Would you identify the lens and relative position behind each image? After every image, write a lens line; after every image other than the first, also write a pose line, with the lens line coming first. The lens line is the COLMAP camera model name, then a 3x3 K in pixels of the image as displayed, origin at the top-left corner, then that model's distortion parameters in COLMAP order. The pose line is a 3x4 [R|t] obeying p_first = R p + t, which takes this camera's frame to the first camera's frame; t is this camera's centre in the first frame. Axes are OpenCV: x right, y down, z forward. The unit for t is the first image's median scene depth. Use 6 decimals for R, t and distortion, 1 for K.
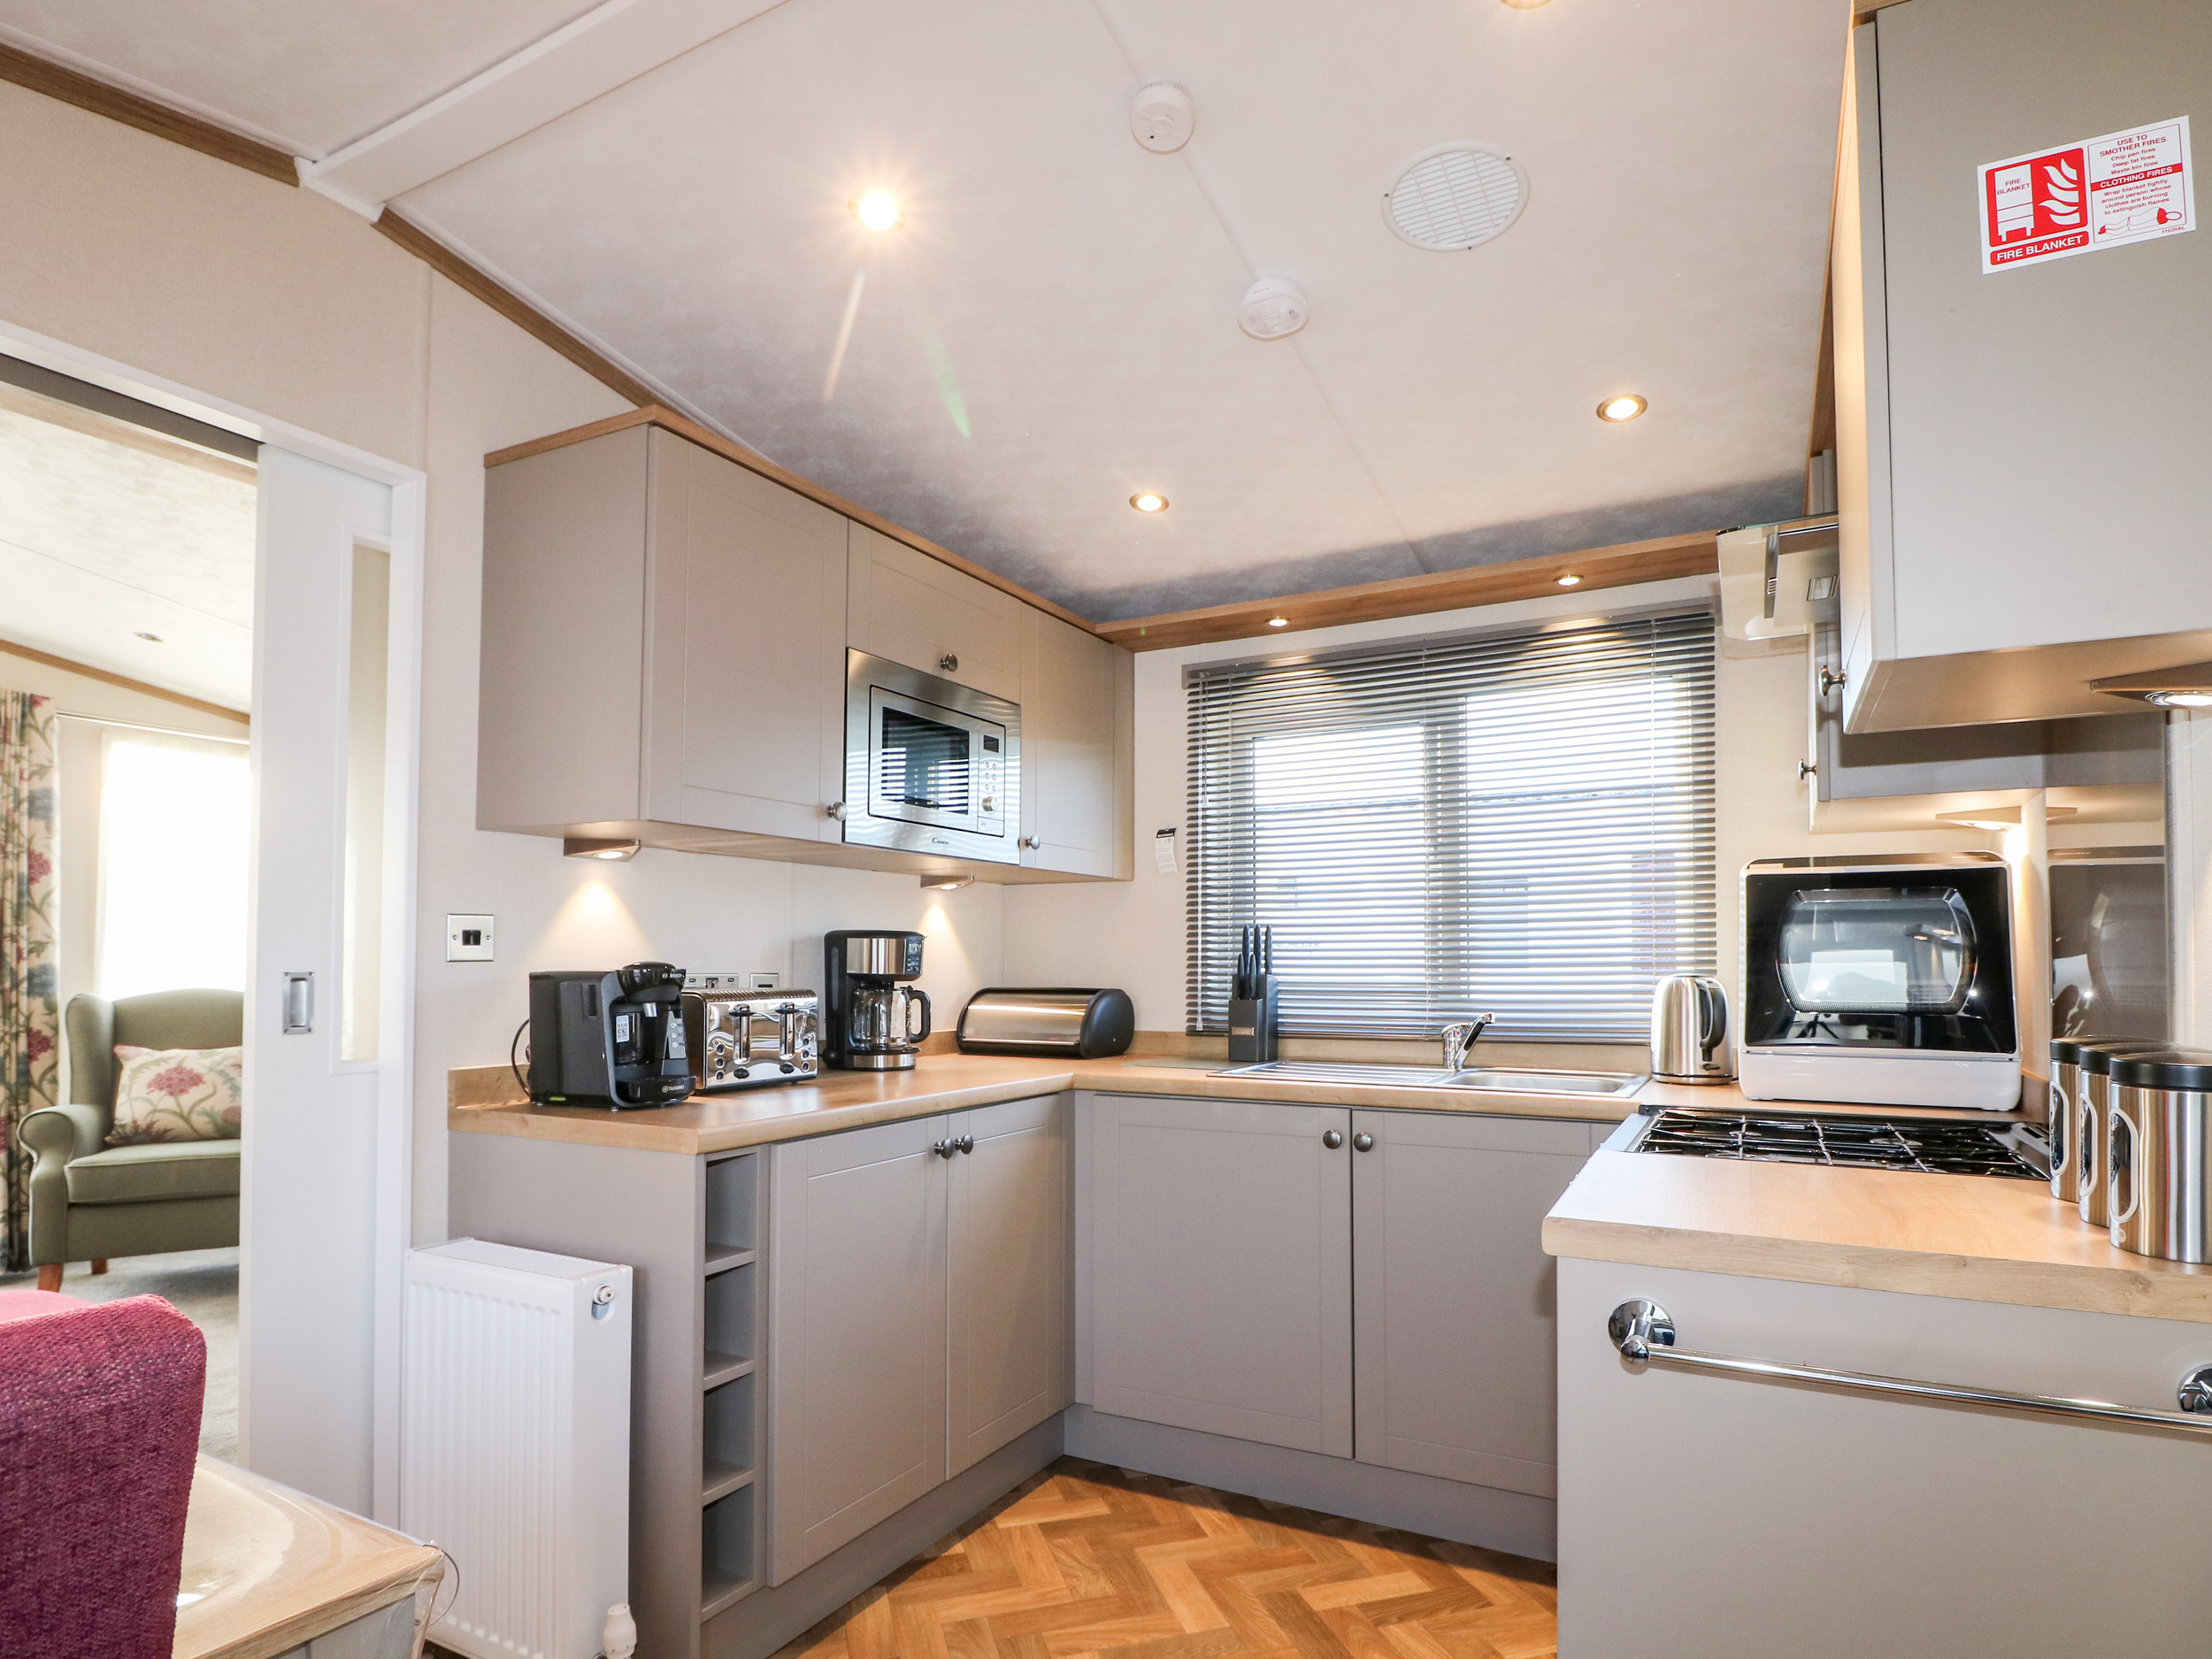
lens RADIAL K [[1205.9, 0, 1155.7], [0, 1205.9, 920.7], [0, 0, 1]] dist [-0.000923, -0.018067]
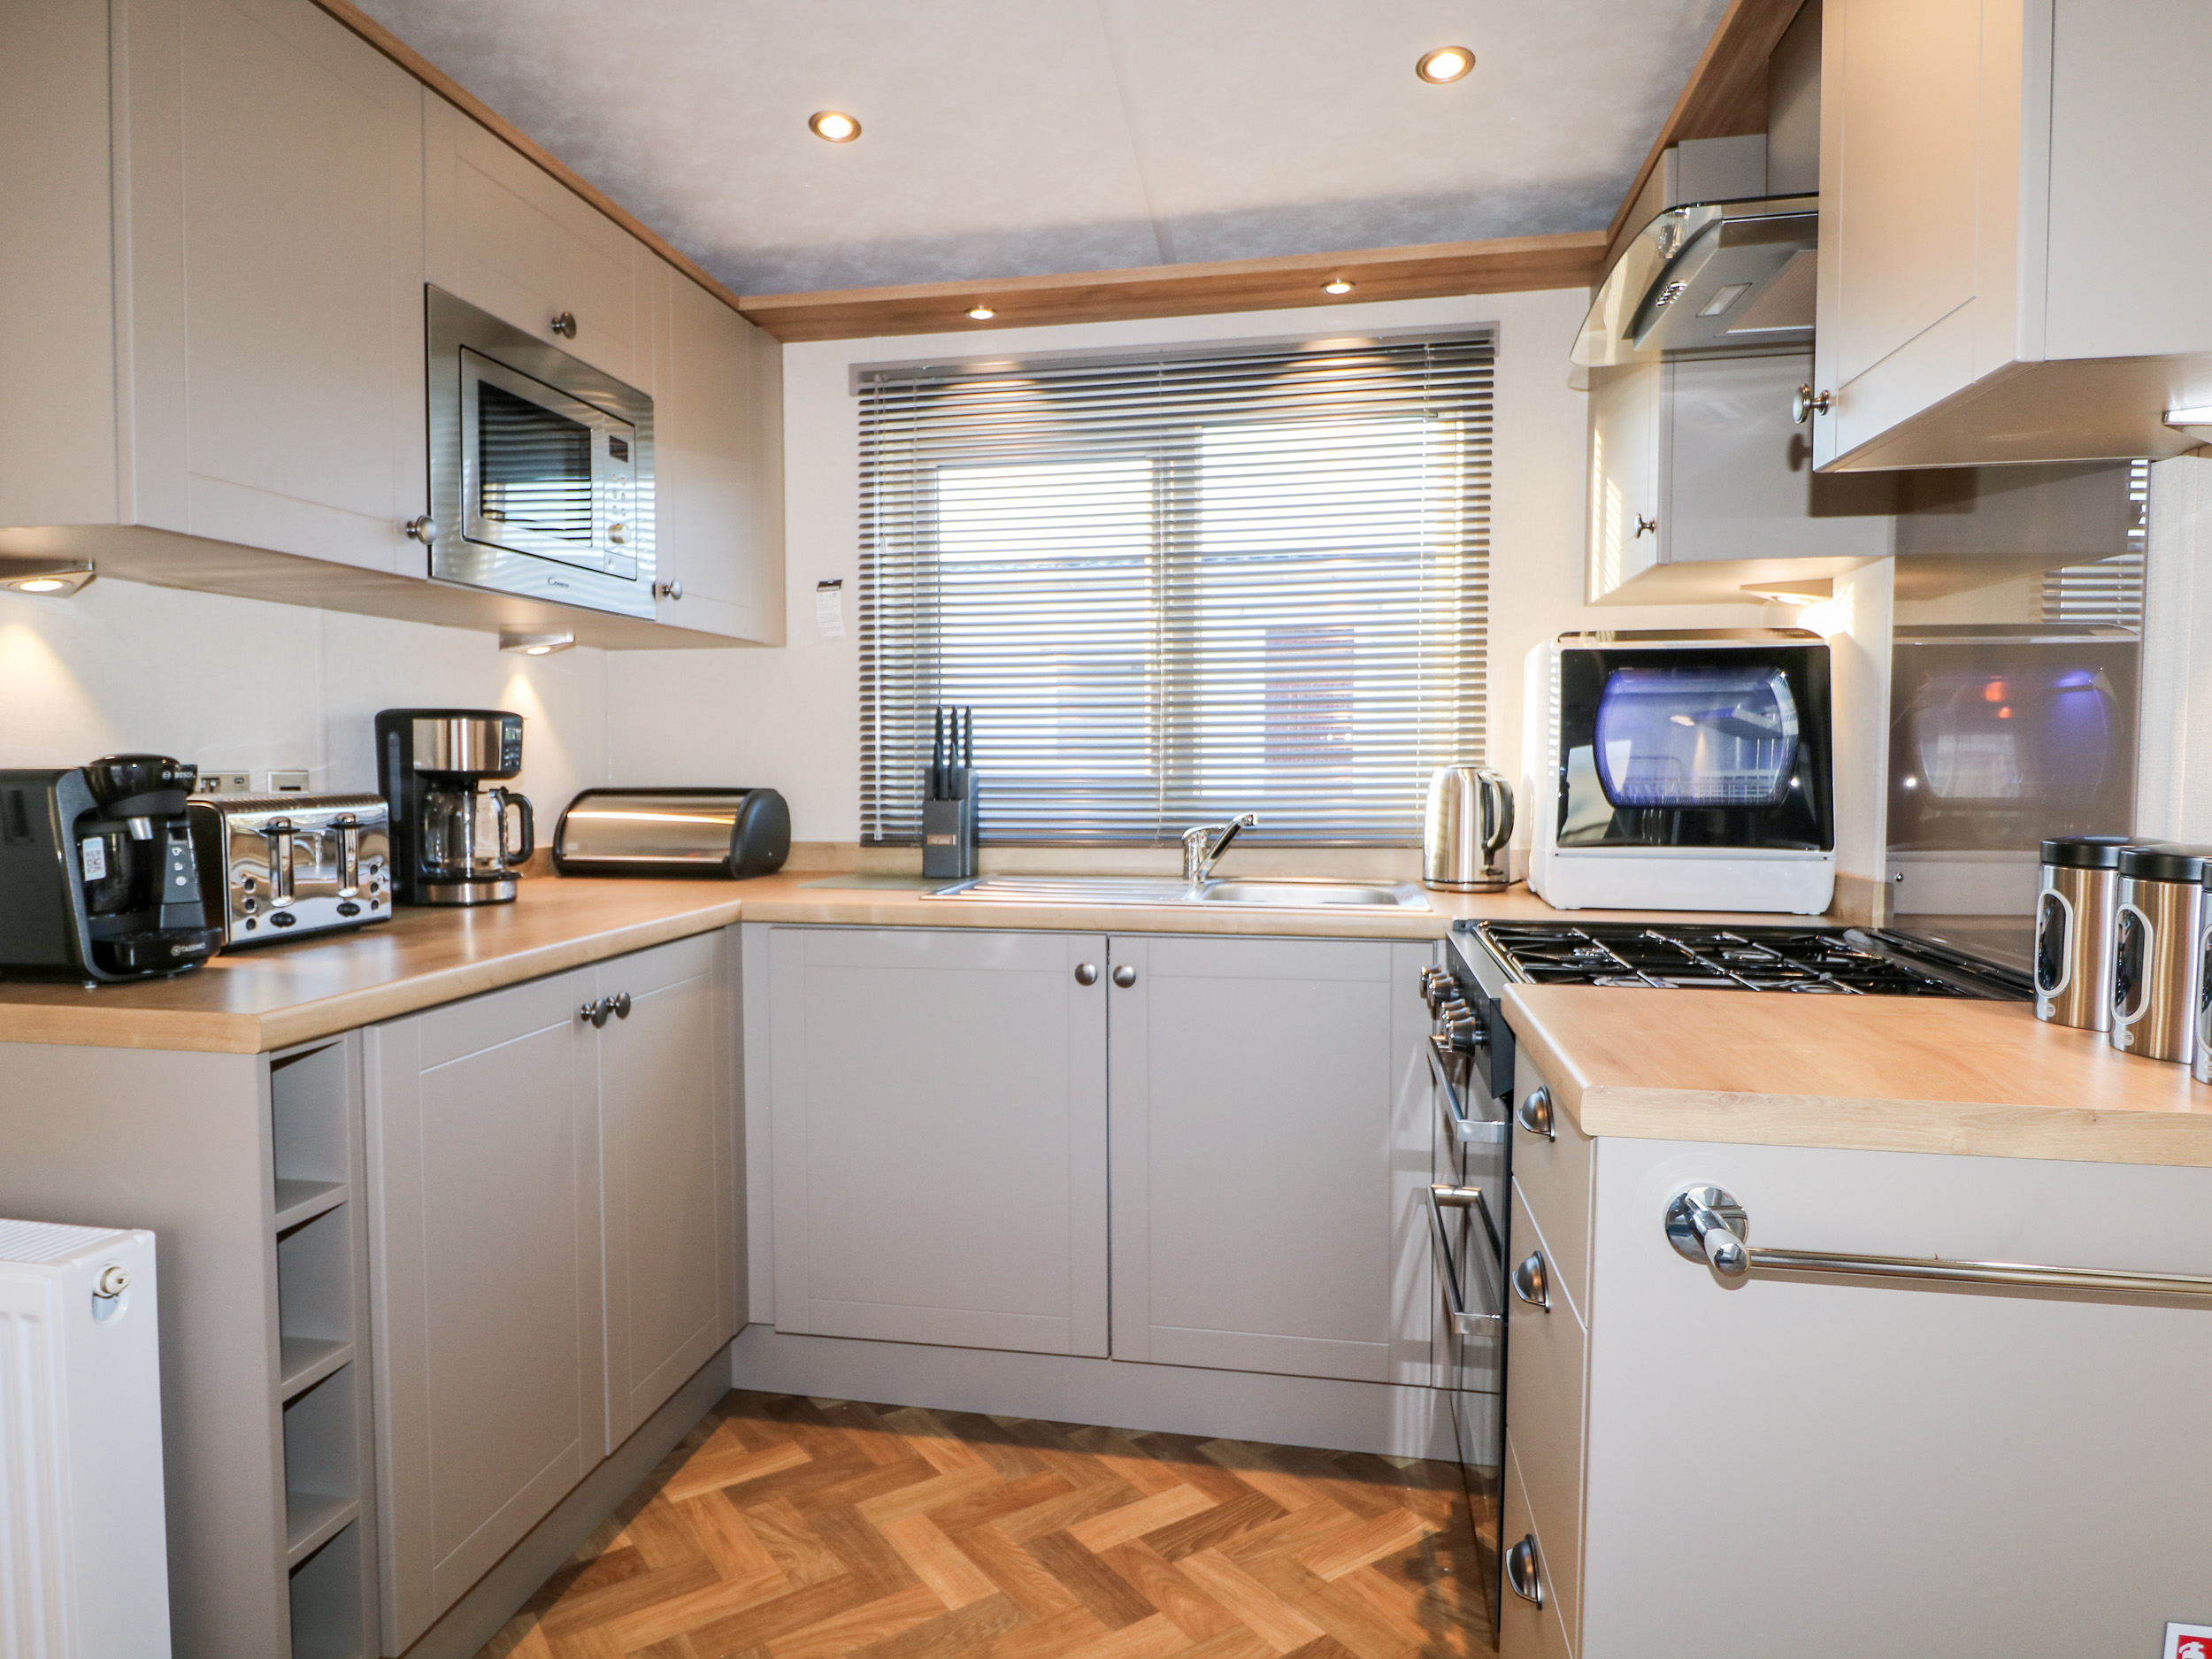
lens RADIAL K [[1367.8, 0, 1028.9], [0, 1367.8, 822.0], [0, 0, 1]] dist [0.000277, -0.002378]
pose [[0.965631, -0.014952, 0.259487, -0.124114], [-0.006949, 0.996502, 0.083279, 0.005561], [-0.259824, -0.082220, 0.962149, 0.144678]]
